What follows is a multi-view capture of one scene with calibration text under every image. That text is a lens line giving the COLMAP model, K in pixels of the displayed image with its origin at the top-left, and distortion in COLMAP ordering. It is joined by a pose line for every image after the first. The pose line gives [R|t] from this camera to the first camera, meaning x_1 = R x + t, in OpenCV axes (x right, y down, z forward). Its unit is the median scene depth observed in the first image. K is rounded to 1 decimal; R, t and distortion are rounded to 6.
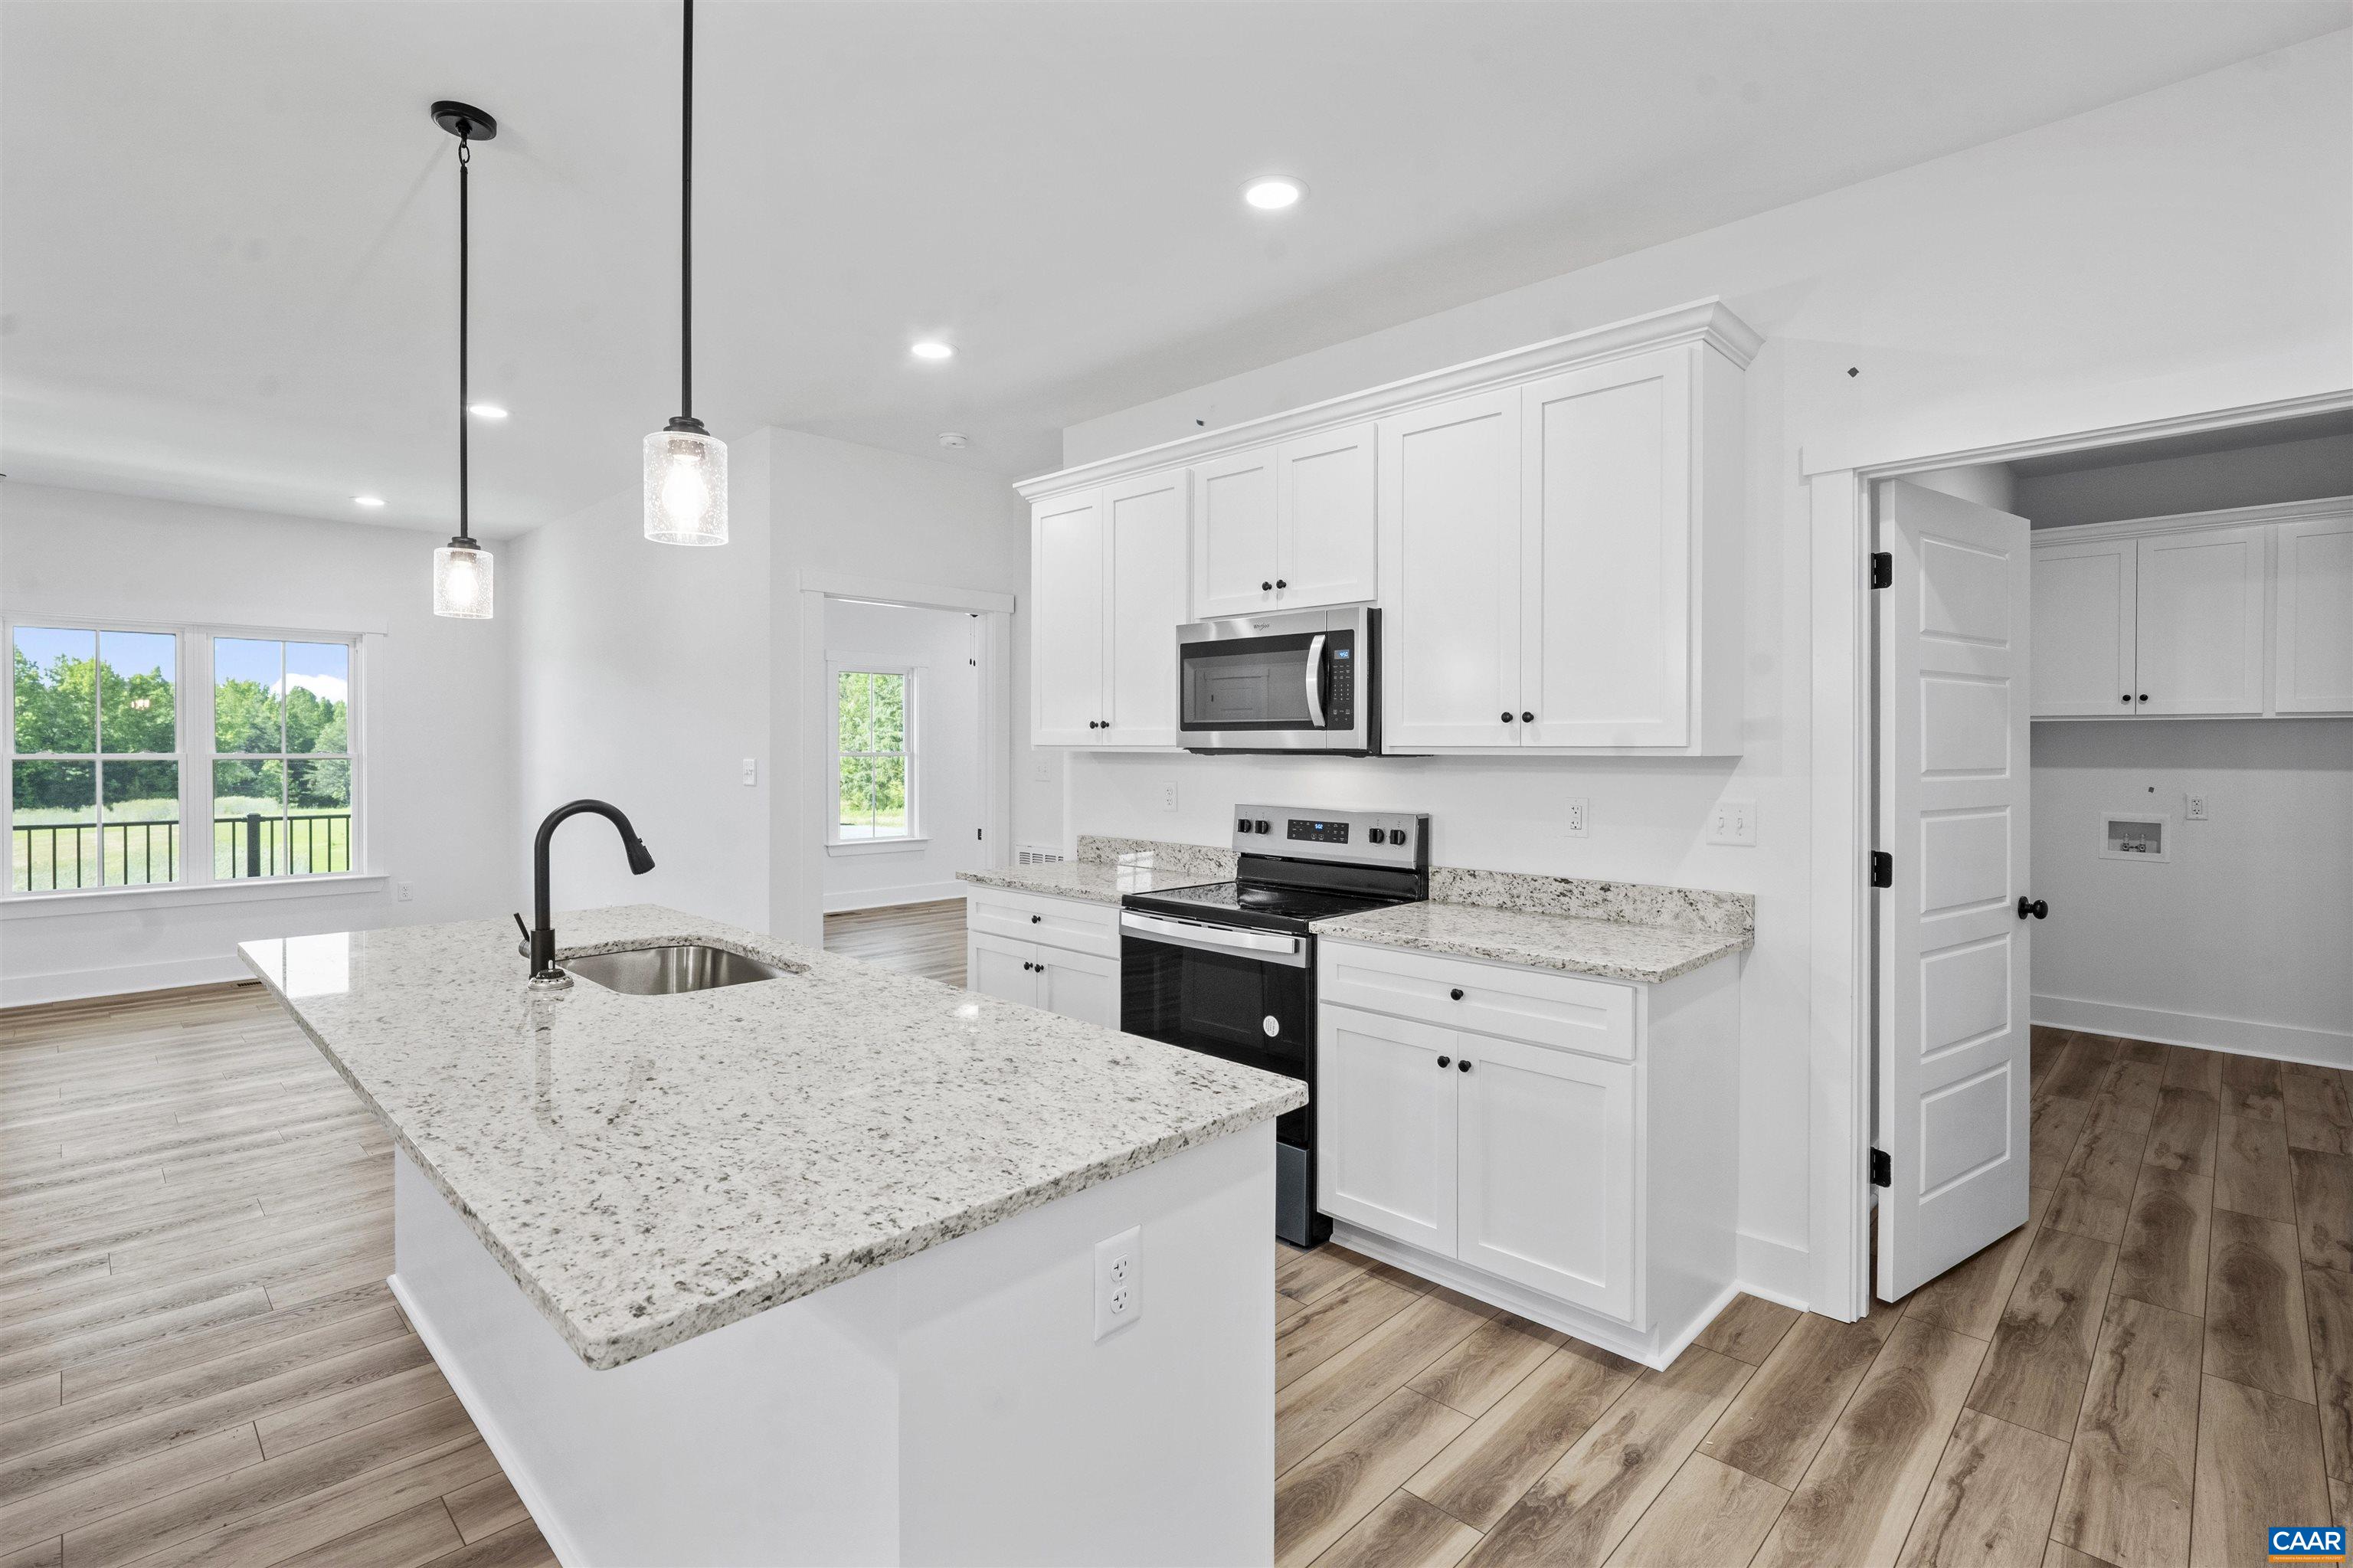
lens RADIAL K [[1114.8, 0, 1123.6], [0, 1114.8, 745.0], [0, 0, 1]] dist [-0.001229, -0.000197]
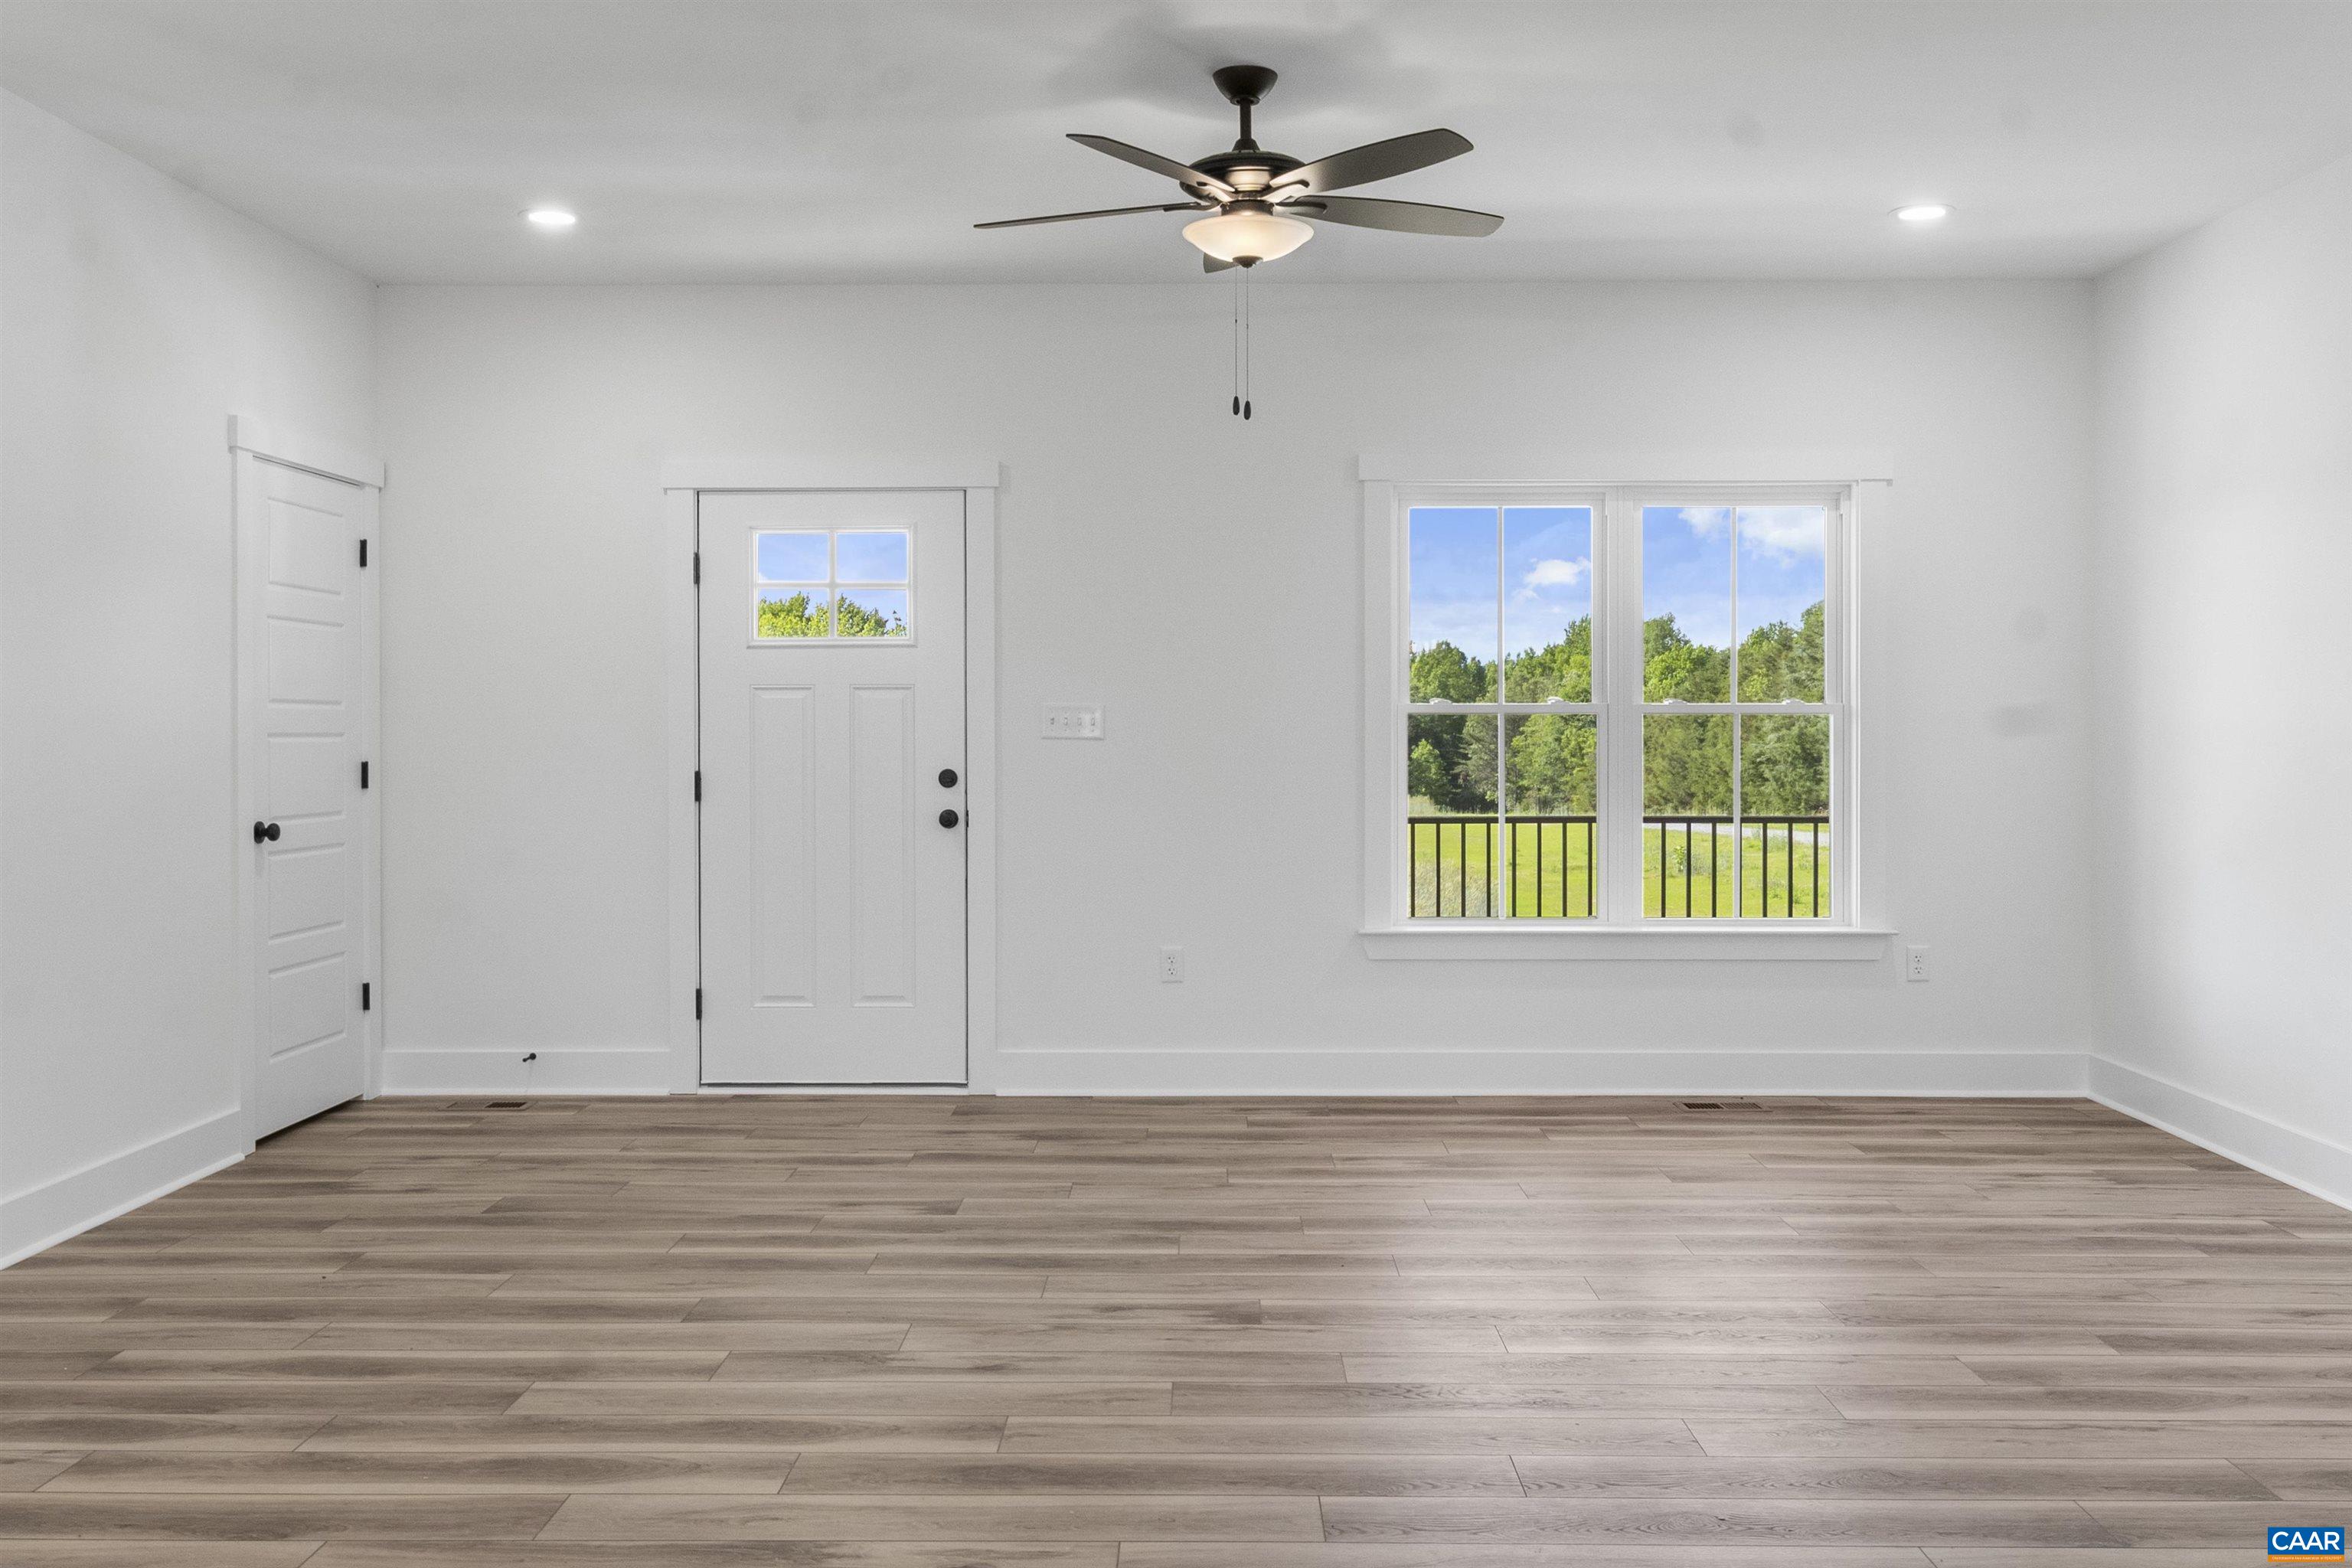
lens RADIAL K [[1886.9, 0, 1153.8], [0, 1886.9, 737.0], [0, 0, 1]] dist [0.012764, -0.004378]
pose [[0.706673, 0.001907, -0.707538, -0.543470], [0.002965, 0.999980, 0.005657, 0.035379], [0.707534, -0.006095, 0.706653, 0.248796]]
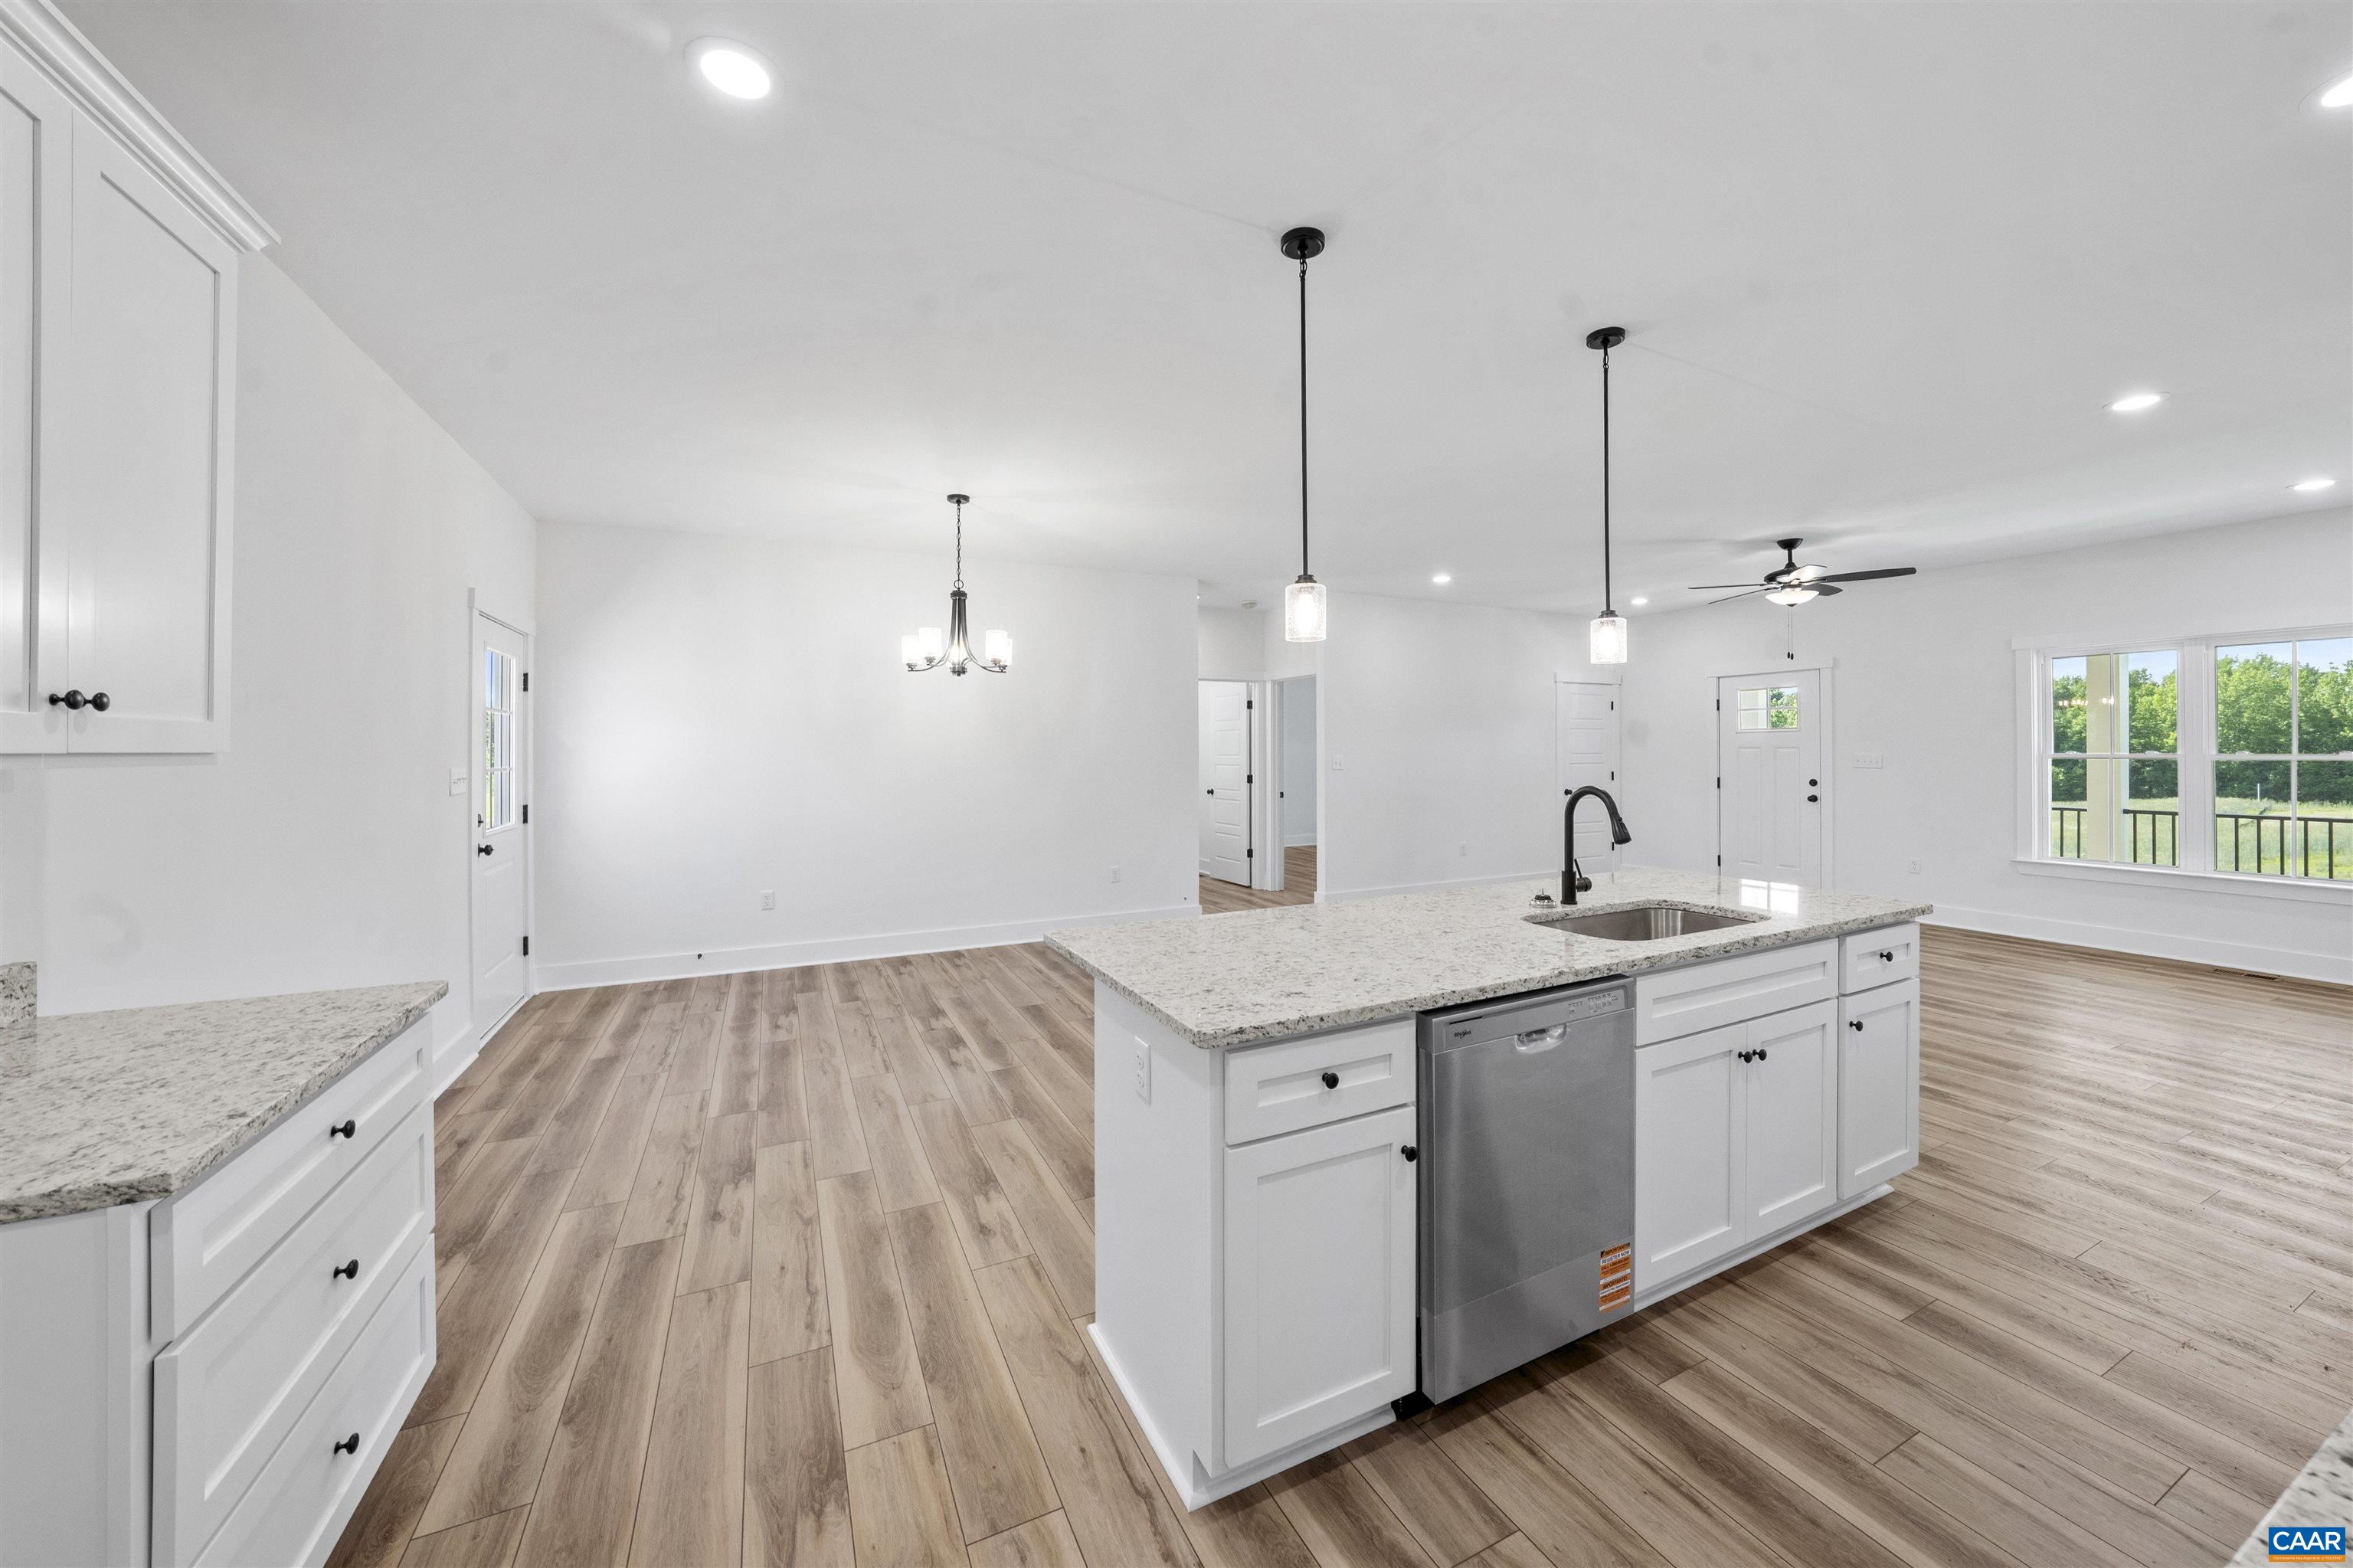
lens RADIAL K [[860.9, 0, 1241.3], [0, 860.9, 747.9], [0, 0, 1]] dist [0.000562, 0.000109]
pose [[-0.260298, -0.004029, -0.965520, 0.483001], [0.005140, 0.999971, -0.005559, 0.002999], [0.965515, -0.006410, -0.260270, 0.597450]]
